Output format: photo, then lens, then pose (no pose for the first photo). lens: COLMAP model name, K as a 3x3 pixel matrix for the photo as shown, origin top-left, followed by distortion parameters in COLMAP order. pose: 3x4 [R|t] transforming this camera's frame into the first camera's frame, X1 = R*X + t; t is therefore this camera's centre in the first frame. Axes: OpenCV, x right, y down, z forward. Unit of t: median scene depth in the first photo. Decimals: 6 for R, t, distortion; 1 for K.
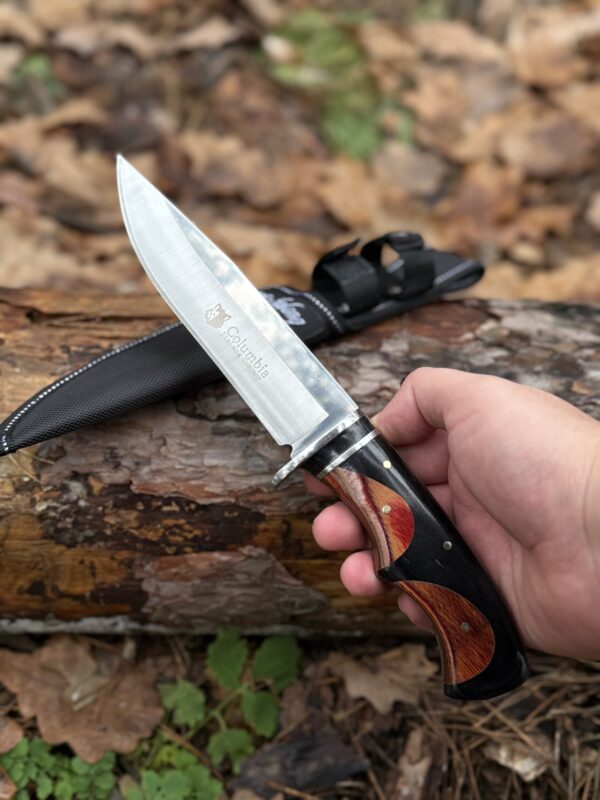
lens RADIAL K [[965.8, 0, 308.6], [0, 965.8, 400.1], [0, 0, 1]] dist [0.193353, -0.485766]
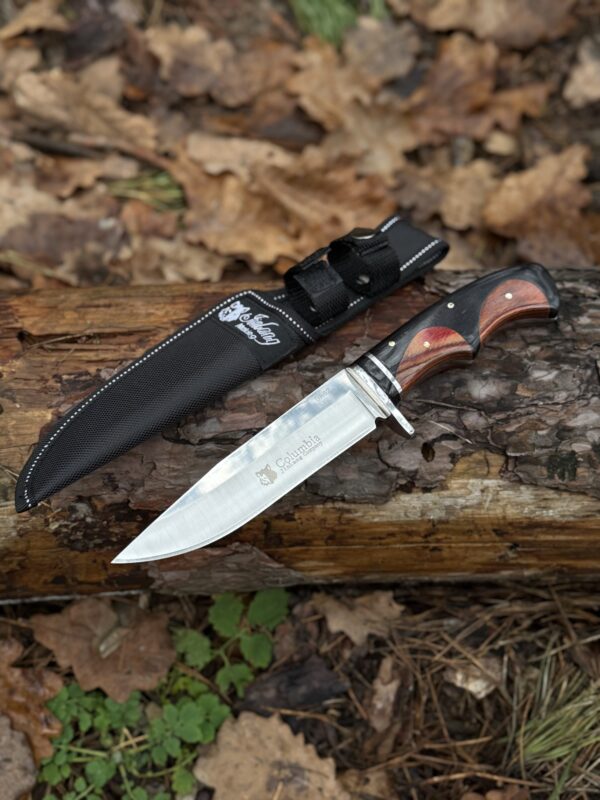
lens RADIAL K [[966.8, 0, 300.0], [0, 966.8, 400.0], [0, 0, 1]] dist [0.142323, -0.060646]
pose [[0.998359, -0.050448, -0.027081, 0.052538], [0.056031, 0.958151, 0.280725, -0.316670], [0.011786, -0.281782, 0.959406, -0.062845]]
